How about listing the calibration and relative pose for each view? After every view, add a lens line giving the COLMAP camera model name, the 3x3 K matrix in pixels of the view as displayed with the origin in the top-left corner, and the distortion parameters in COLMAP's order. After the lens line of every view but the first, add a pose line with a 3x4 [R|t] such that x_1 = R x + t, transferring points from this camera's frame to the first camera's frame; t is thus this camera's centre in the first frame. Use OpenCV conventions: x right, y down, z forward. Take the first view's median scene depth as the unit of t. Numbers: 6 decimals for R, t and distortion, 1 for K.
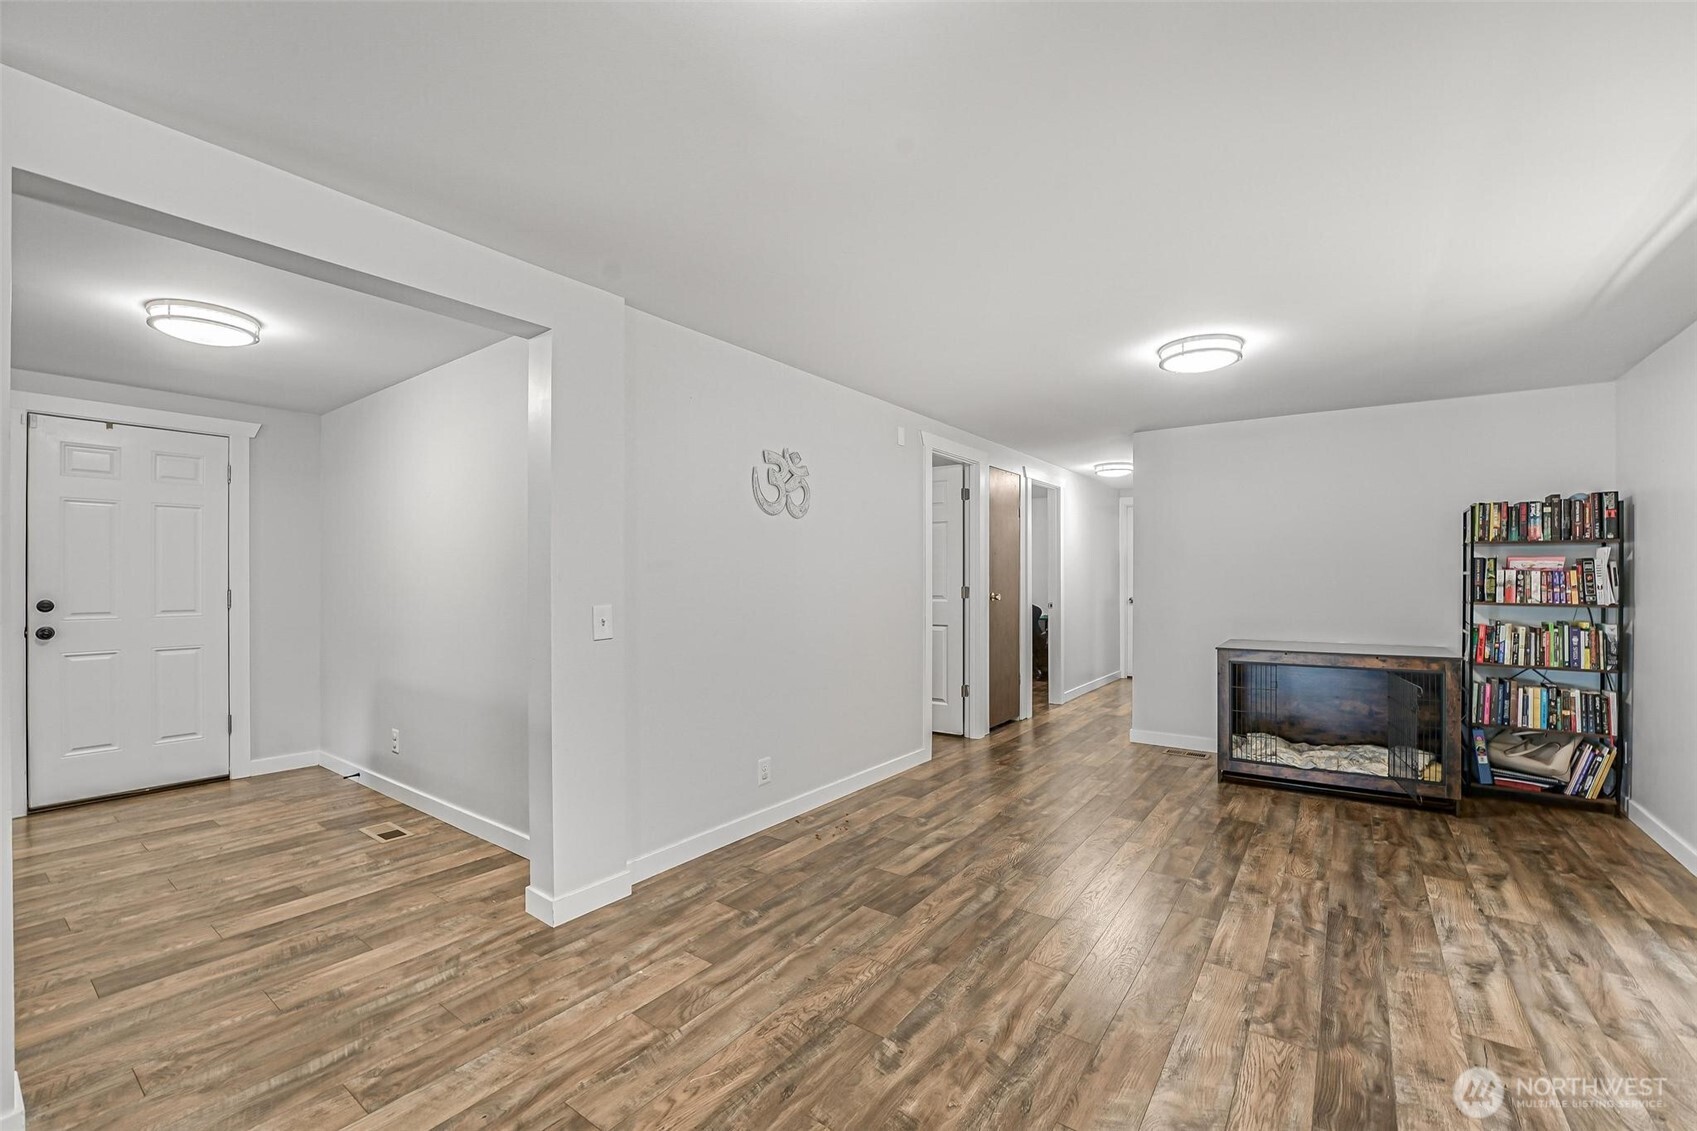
lens RADIAL K [[692.9, 0, 849.6], [0, 692.9, 574.1], [0, 0, 1]] dist [0.000157, -0.000179]
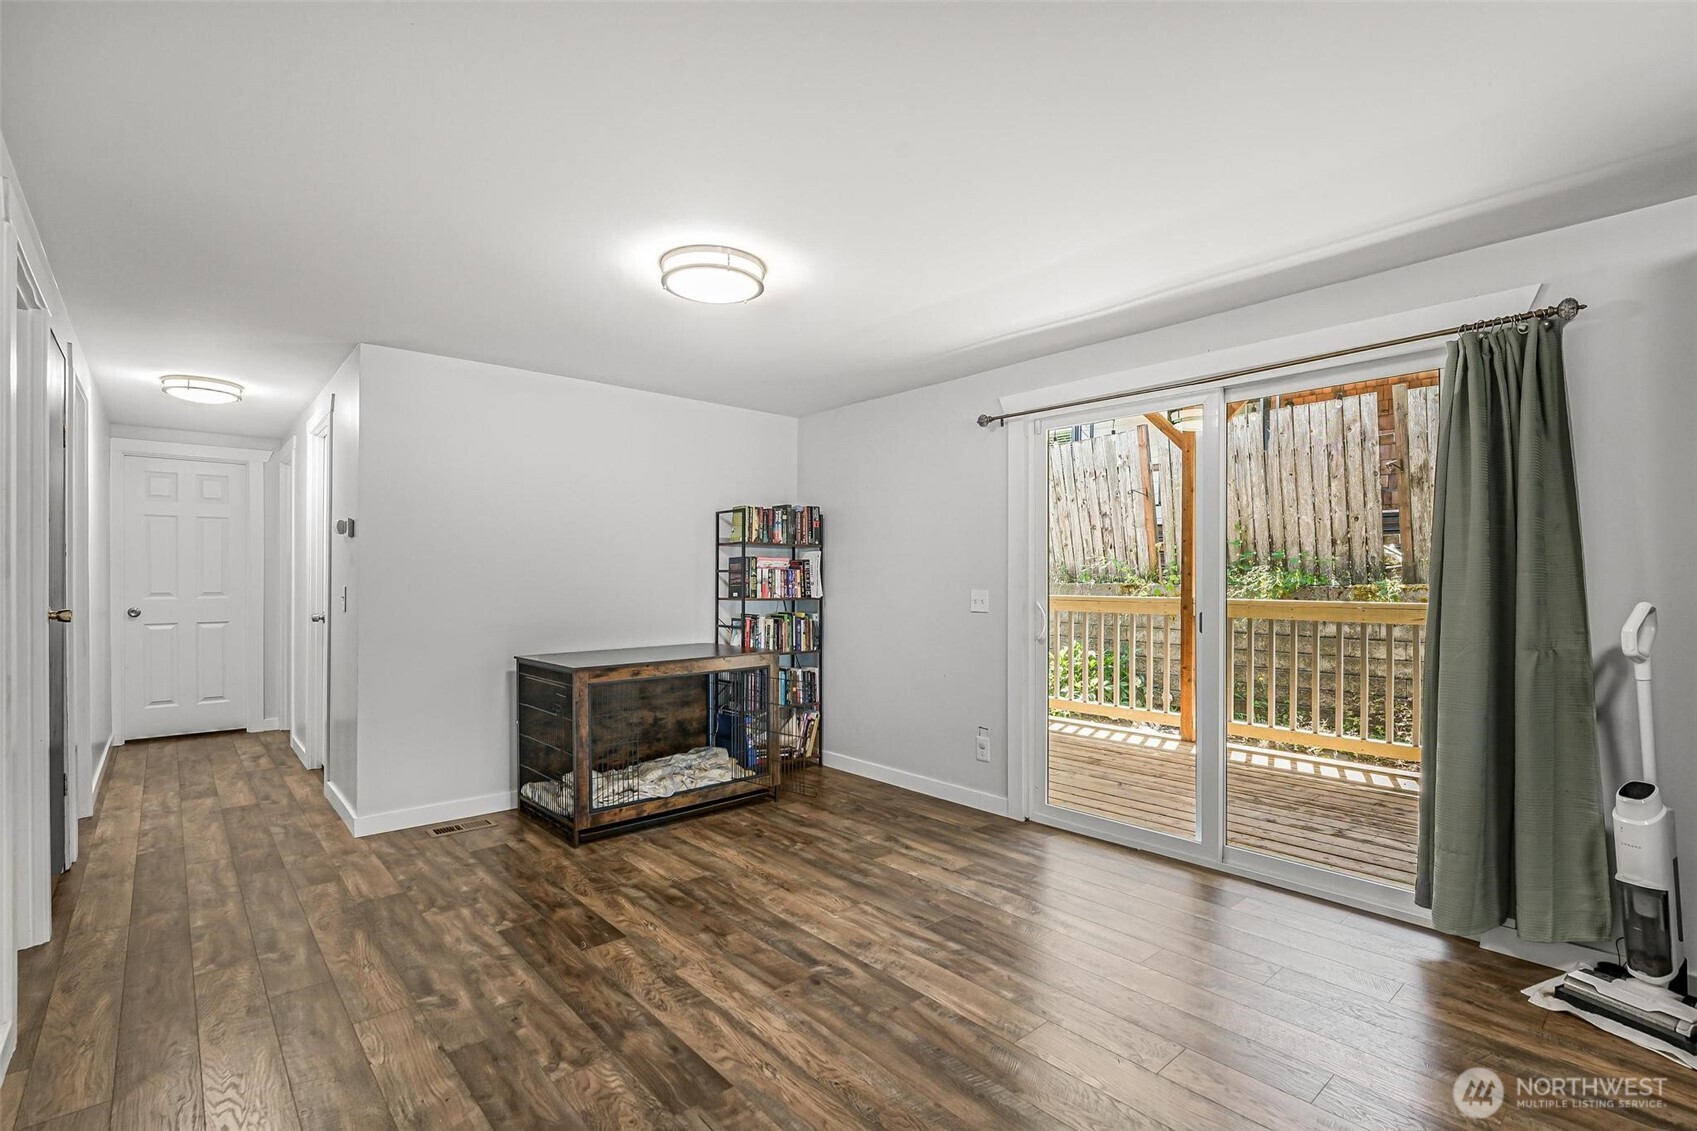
lens RADIAL K [[795.7, 0, 848.0], [0, 795.7, 580.0], [0, 0, 1]] dist [-0.002549, -0.000014]
pose [[0.229149, -0.003205, 0.973386, -0.273982], [-0.008233, 0.999952, 0.005230, 0.004841], [-0.973356, -0.009213, 0.229112, 0.603719]]
